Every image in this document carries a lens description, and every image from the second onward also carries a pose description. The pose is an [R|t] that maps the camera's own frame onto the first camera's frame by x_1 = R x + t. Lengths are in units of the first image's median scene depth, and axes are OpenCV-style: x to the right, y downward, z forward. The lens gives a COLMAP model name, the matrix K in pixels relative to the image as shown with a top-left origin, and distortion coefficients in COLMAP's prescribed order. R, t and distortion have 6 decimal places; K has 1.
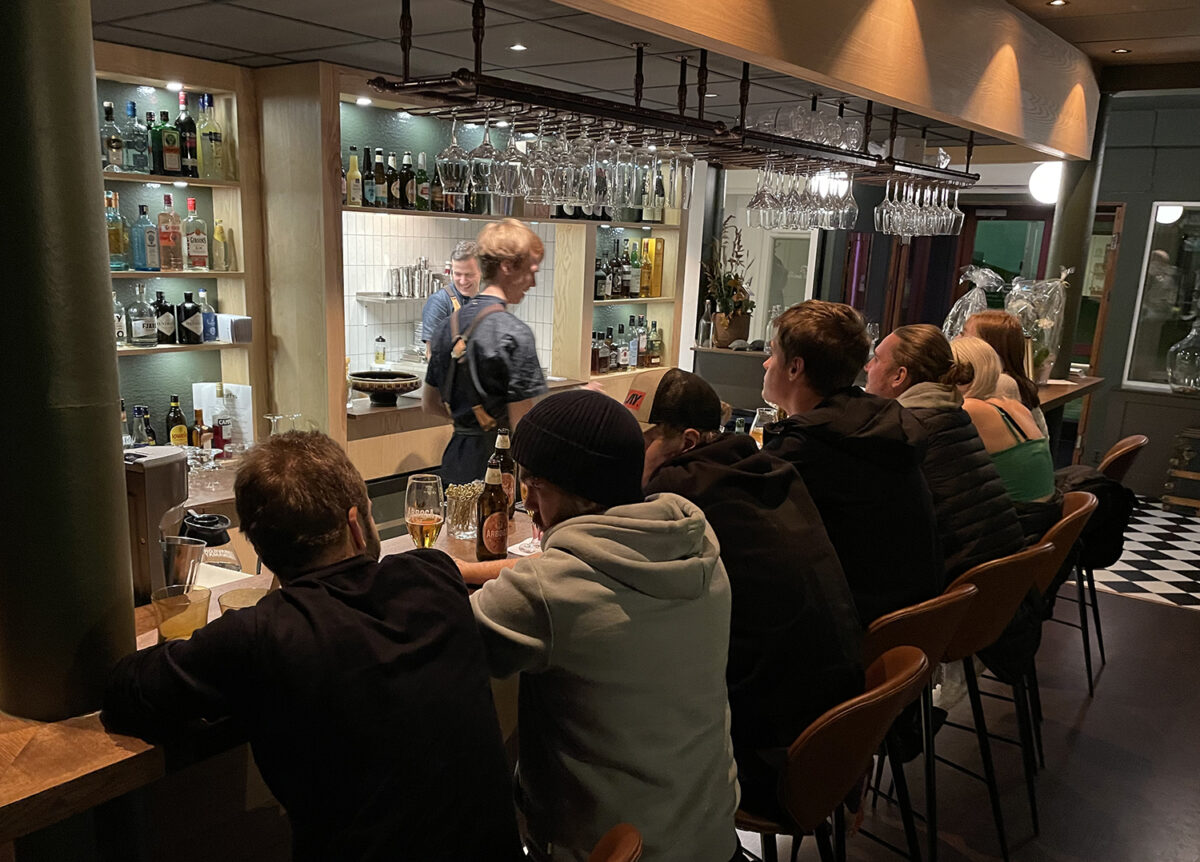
lens RADIAL K [[985.4, 0, 599.1], [0, 985.4, 422.0], [0, 0, 1]] dist [0.091013, 0.005080]
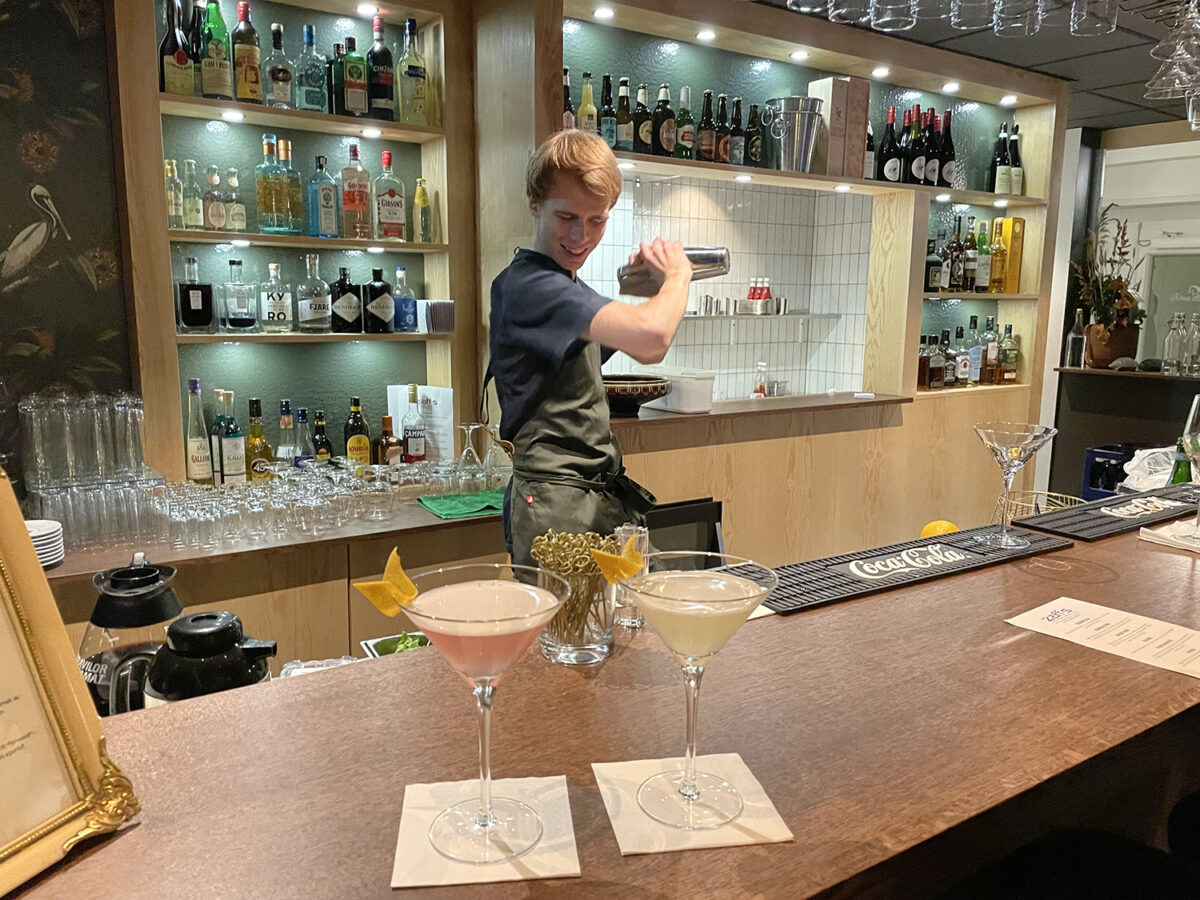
lens RADIAL K [[893.1, 0, 592.1], [0, 893.1, 452.4], [0, 0, 1]] dist [0.018869, -0.012123]
pose [[0.935453, 0.020472, -0.352859, 0.001904], [-0.025683, 0.999619, -0.010091, 0.016463], [0.352518, 0.018502, 0.935622, 0.347940]]
